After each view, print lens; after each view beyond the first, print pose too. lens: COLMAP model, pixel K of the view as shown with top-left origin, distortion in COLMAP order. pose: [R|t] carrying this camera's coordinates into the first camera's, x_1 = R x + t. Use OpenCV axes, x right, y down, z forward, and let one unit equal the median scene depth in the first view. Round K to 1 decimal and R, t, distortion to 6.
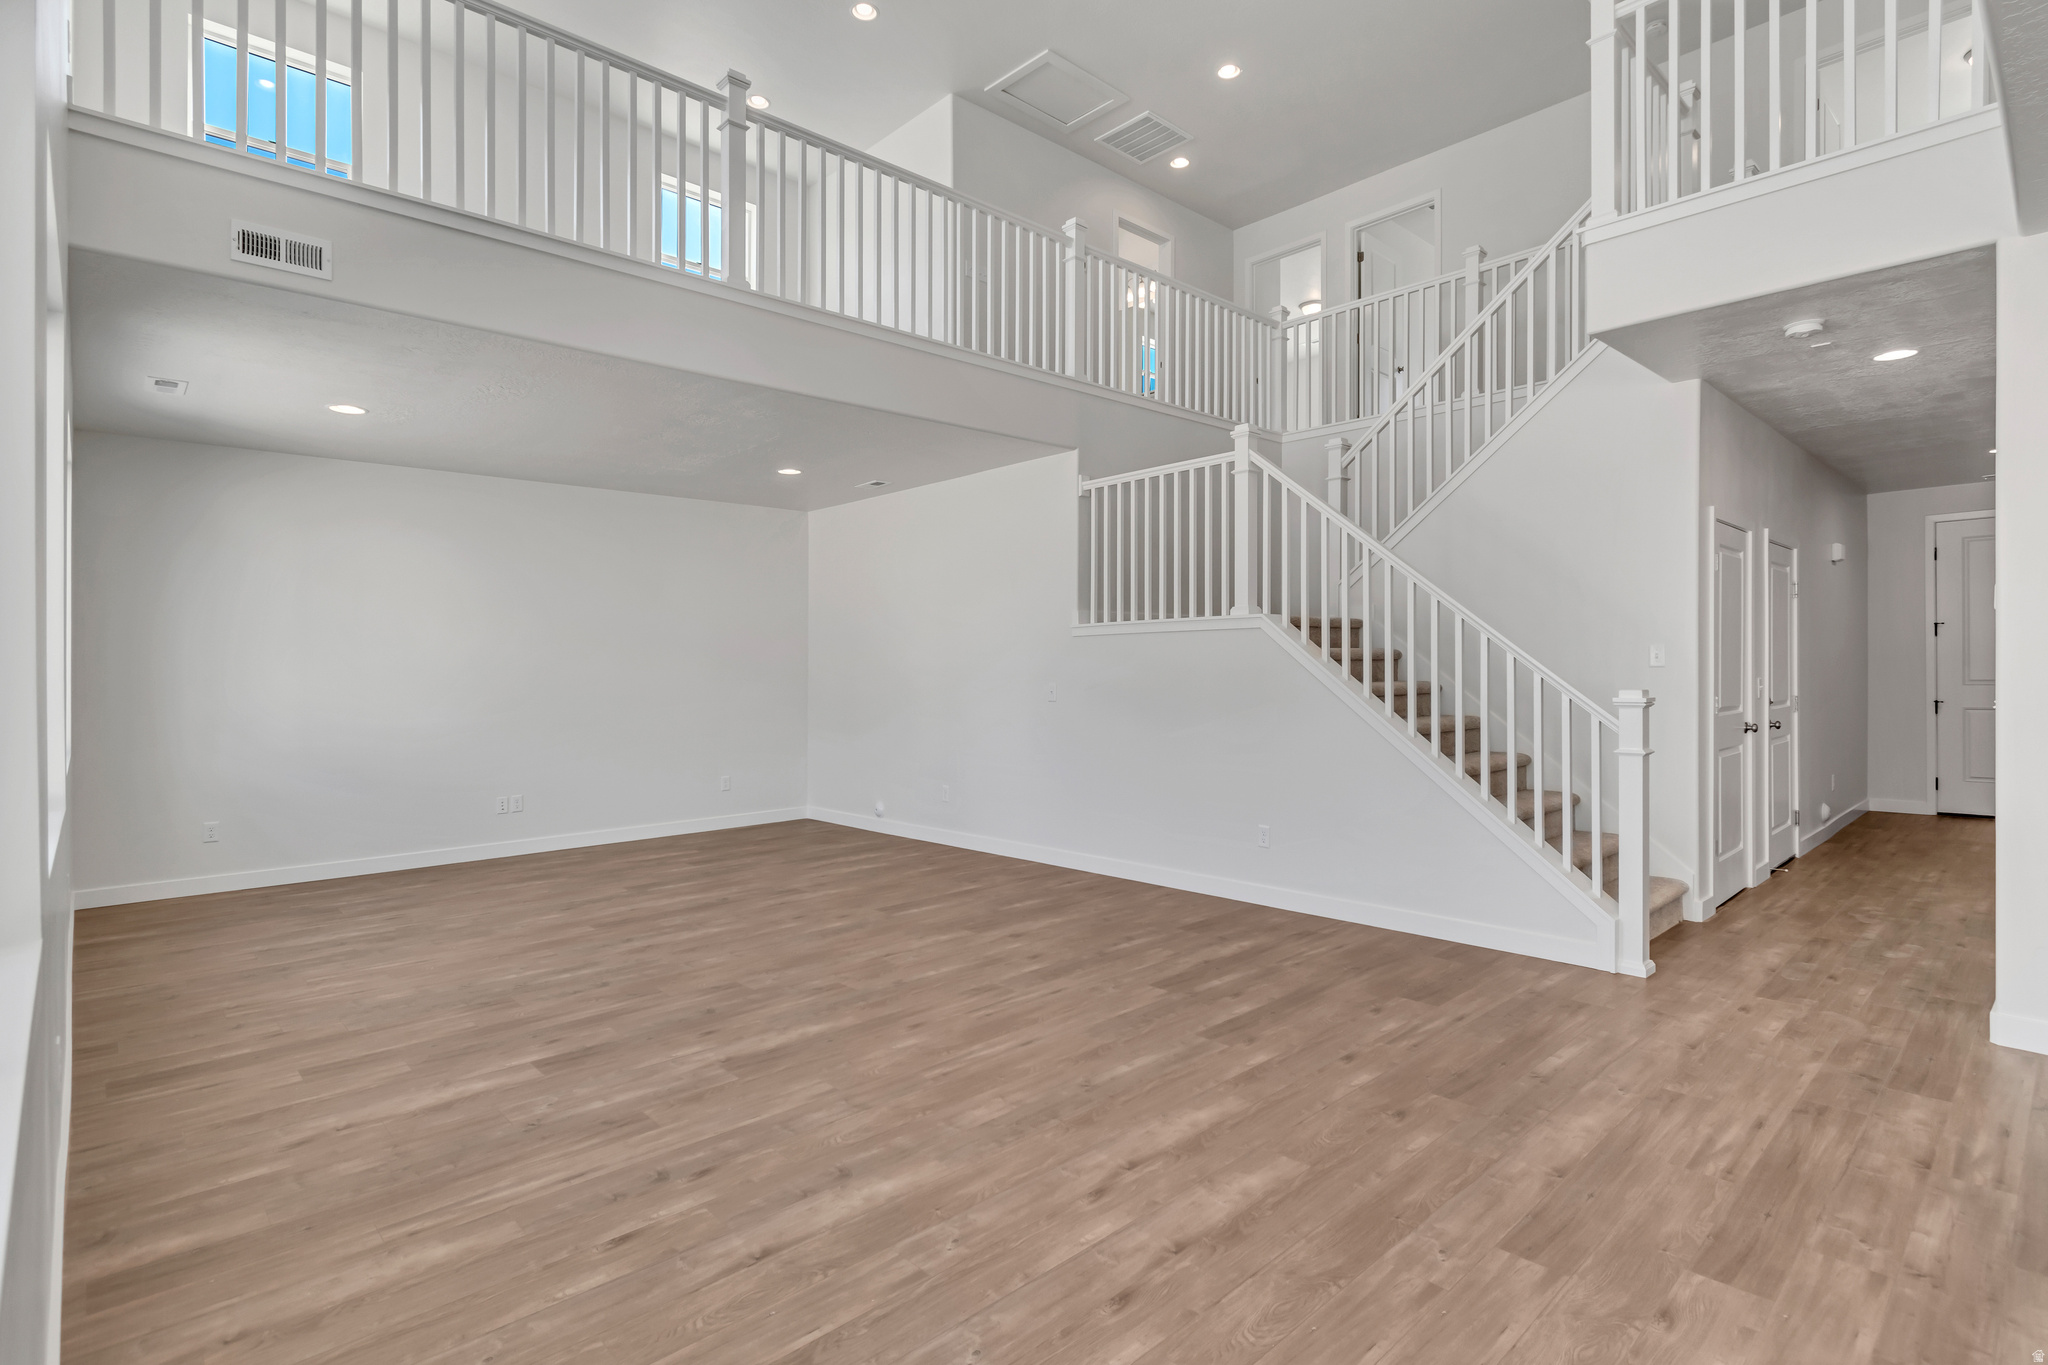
lens RADIAL K [[1011.3, 0, 1067.5], [0, 1011.3, 669.5], [0, 0, 1]] dist [0.010323, 0.000481]
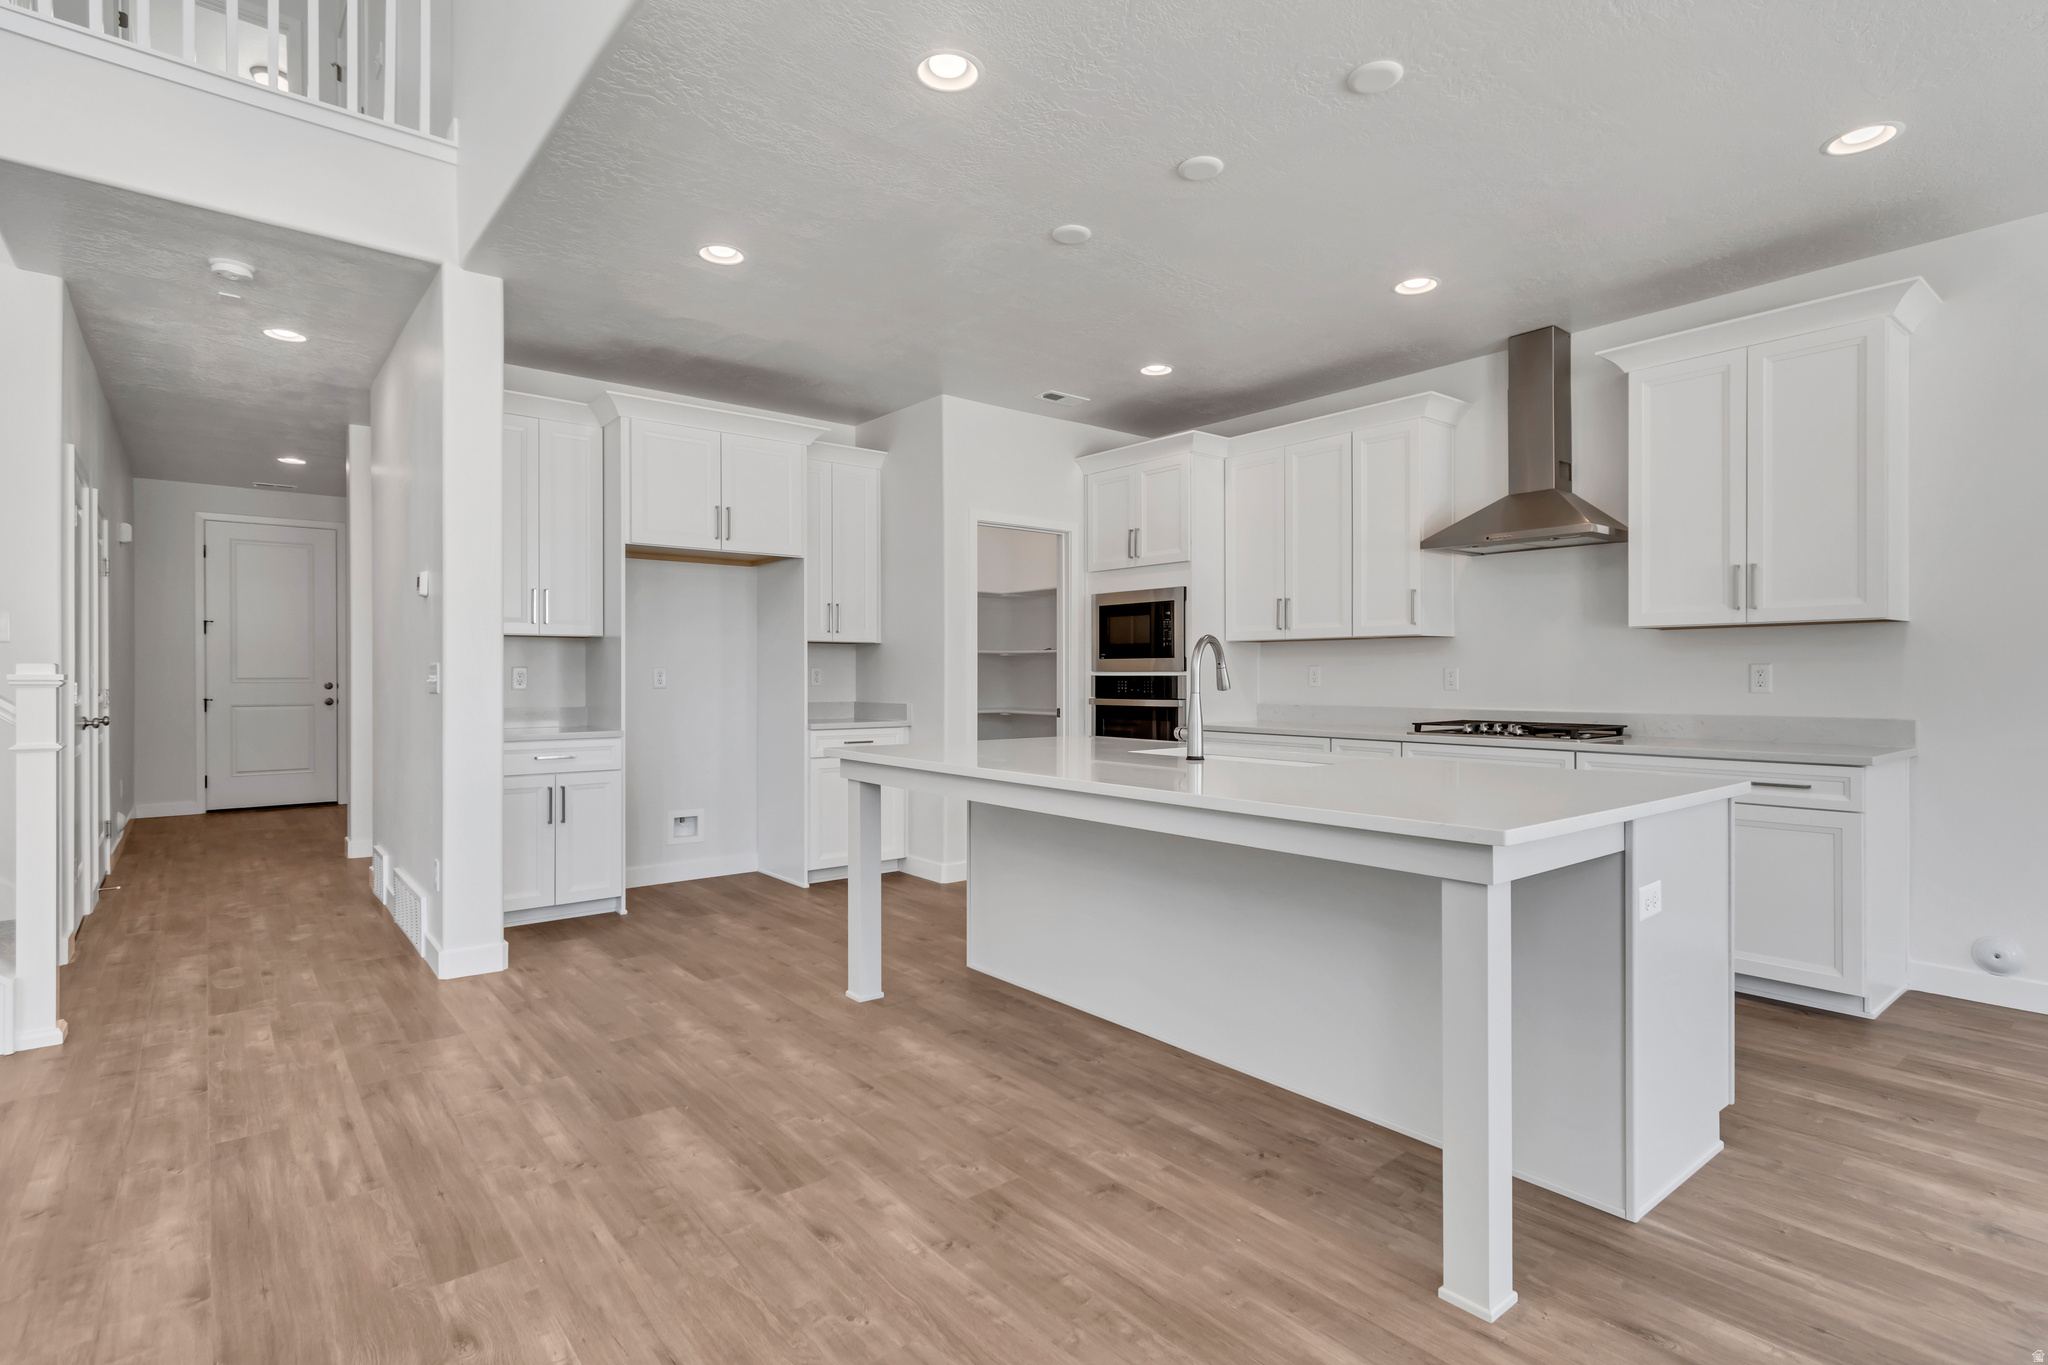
lens RADIAL K [[1011.3, 0, 1023.0], [0, 1011.3, 688.9], [0, 0, 1]] dist [0.010323, 0.000481]
pose [[0.112137, -0.003410, 0.993687, -0.148968], [-0.001372, 0.999993, 0.003586, 0.050192], [-0.993692, -0.001765, 0.112132, 0.285791]]
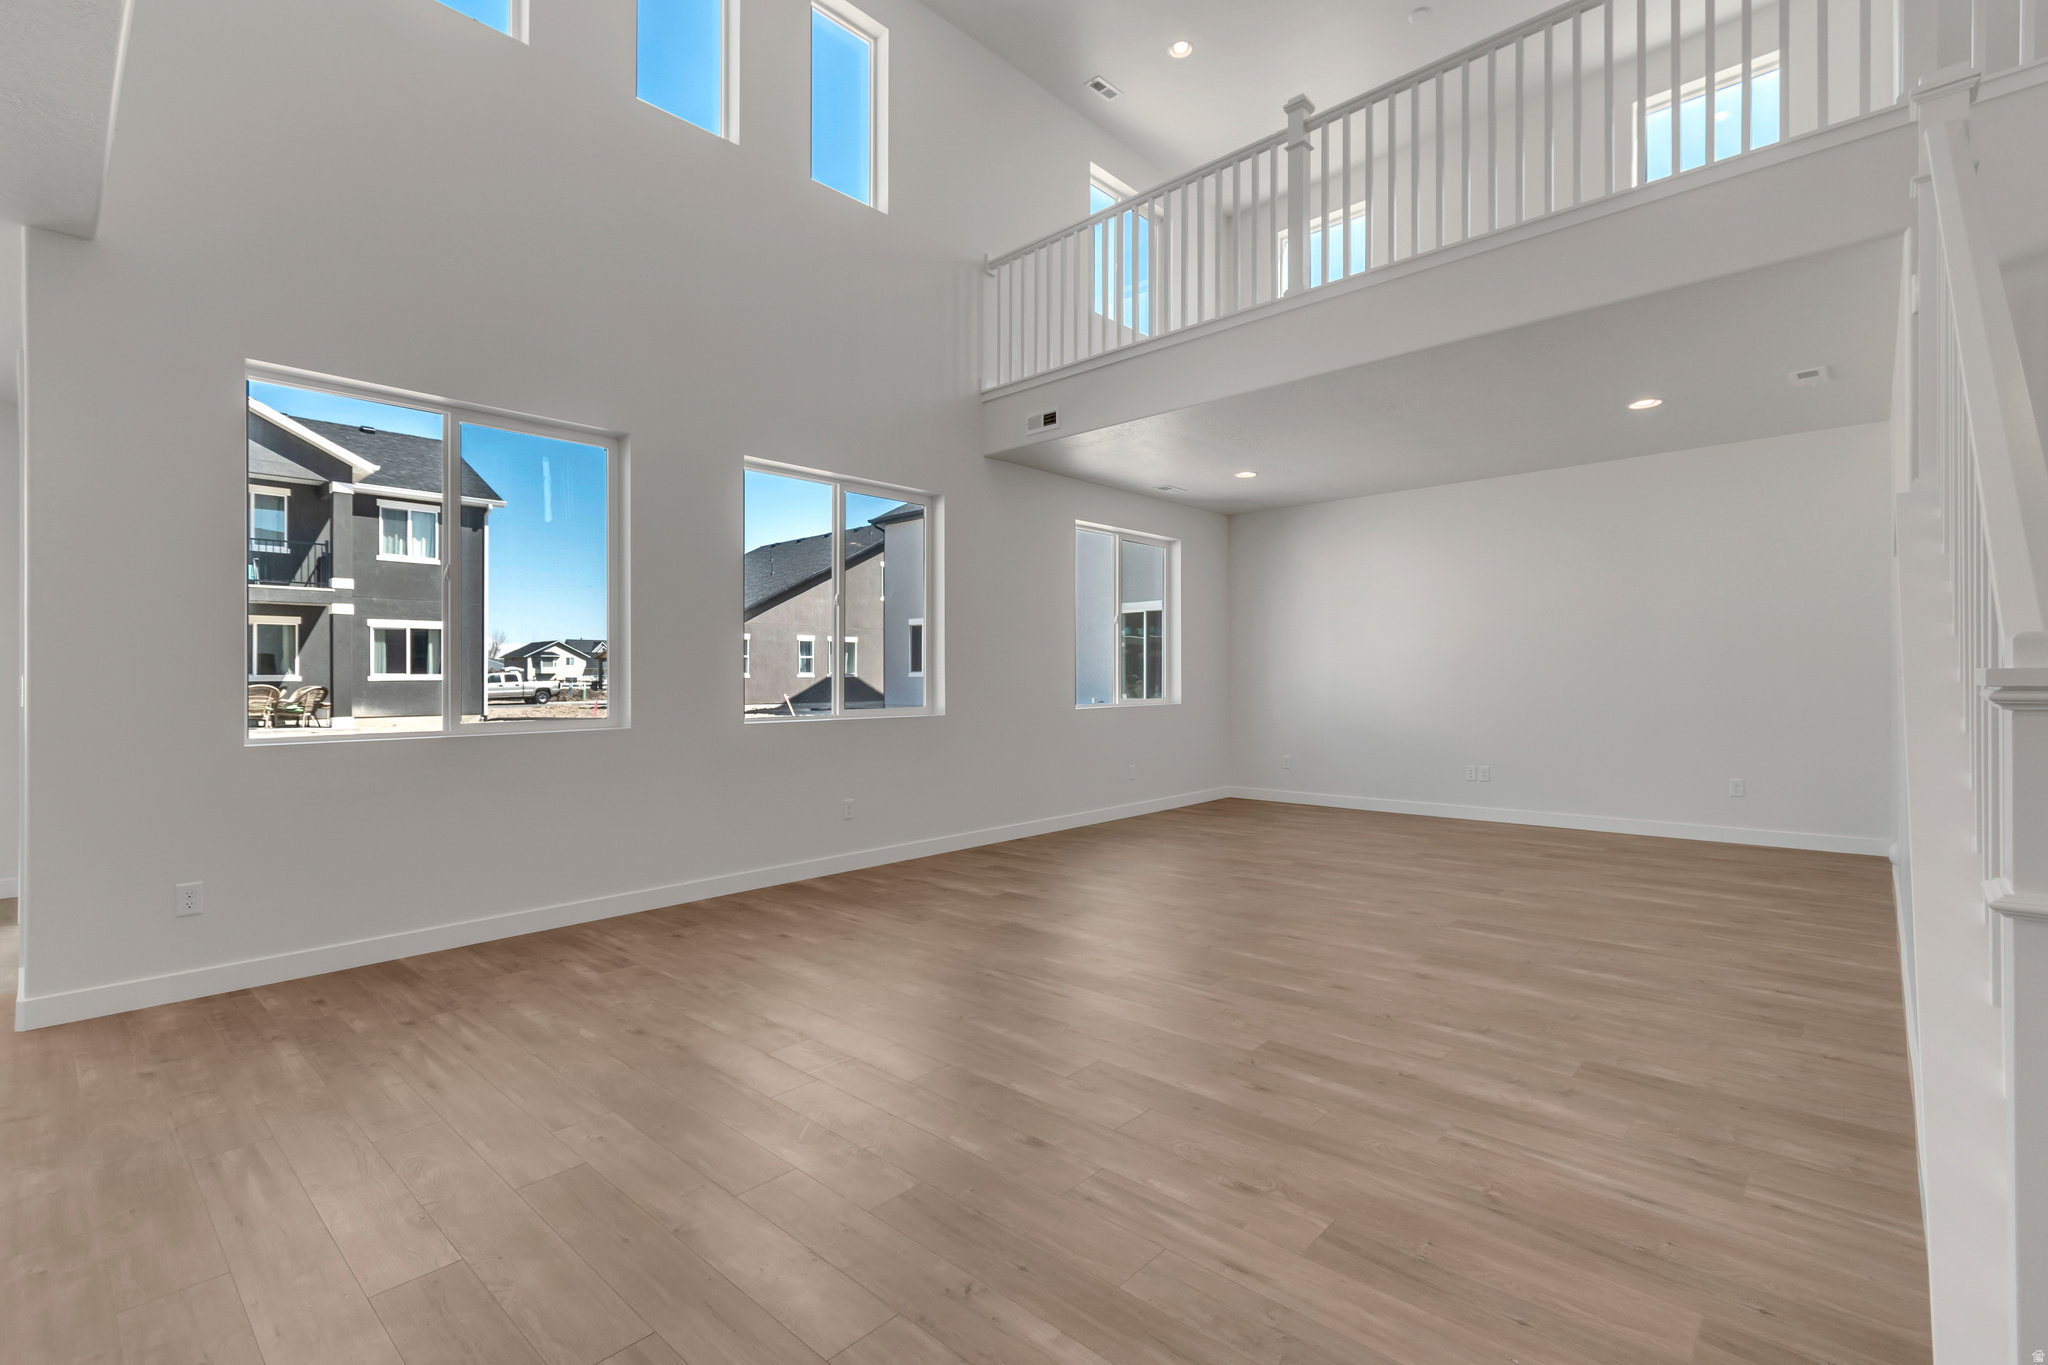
lens RADIAL K [[925.9, 0, 1039.0], [0, 925.9, 676.8], [0, 0, 1]] dist [0.011862, 0.000112]
pose [[0.053605, 0.006246, -0.998543, 1.221244], [0.008869, 0.999938, 0.006731, 0.033963], [0.998523, -0.009216, 0.053546, 1.212972]]
